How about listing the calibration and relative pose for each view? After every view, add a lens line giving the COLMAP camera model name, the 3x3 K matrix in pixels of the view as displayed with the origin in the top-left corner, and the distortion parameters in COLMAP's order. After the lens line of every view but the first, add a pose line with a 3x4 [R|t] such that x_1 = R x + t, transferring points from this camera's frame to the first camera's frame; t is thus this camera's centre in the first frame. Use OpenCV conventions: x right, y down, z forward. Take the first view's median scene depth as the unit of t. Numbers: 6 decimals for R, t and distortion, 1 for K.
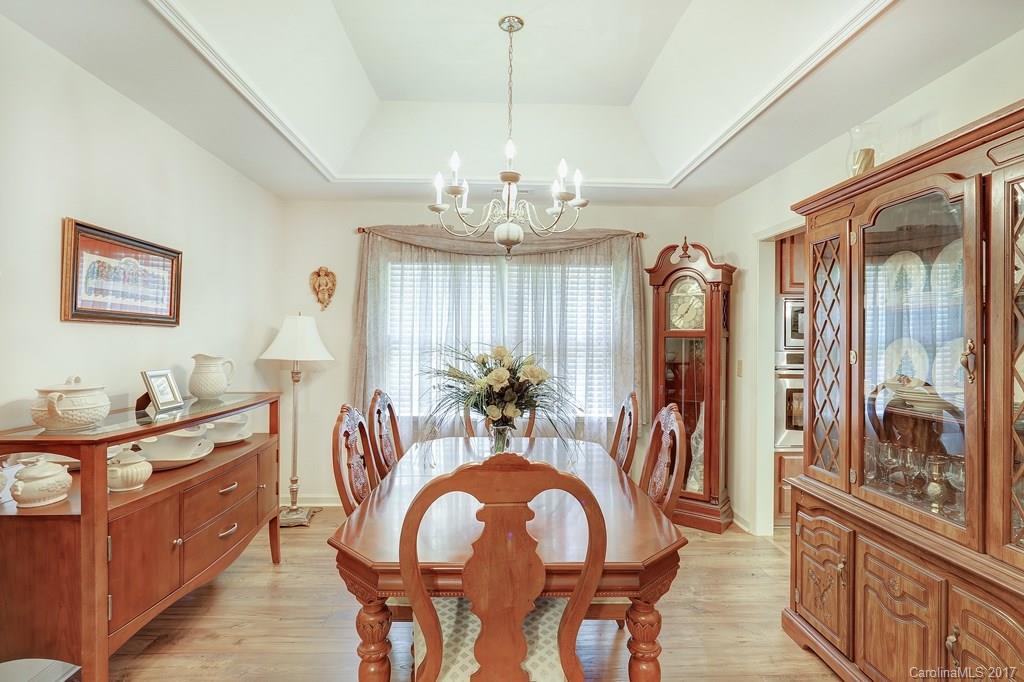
lens RADIAL K [[513.3, 0, 512.0], [0, 513.3, 340.0], [0, 0, 1]] dist [-0.004012, 0.002896]
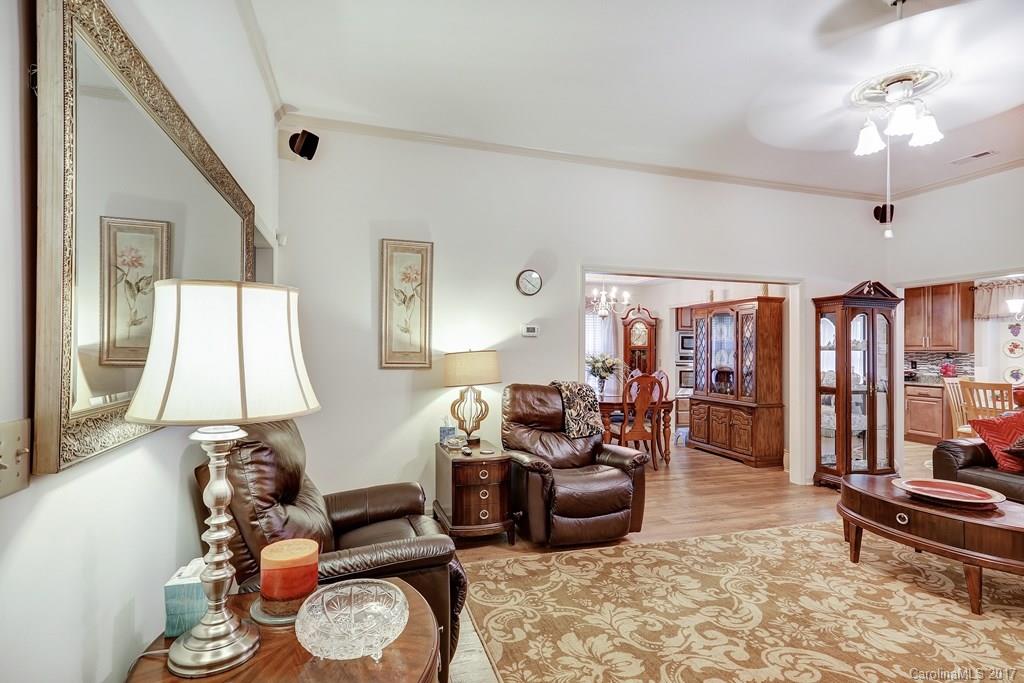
lens RADIAL K [[513.3, 0, 512.2], [0, 513.3, 343.0], [0, 0, 1]] dist [-0.004012, 0.002896]
pose [[0.966091, 0.006559, 0.258119, -1.351242], [-0.003676, 0.999925, -0.011651, -0.003595], [-0.258176, 0.010307, 0.966043, -1.791264]]
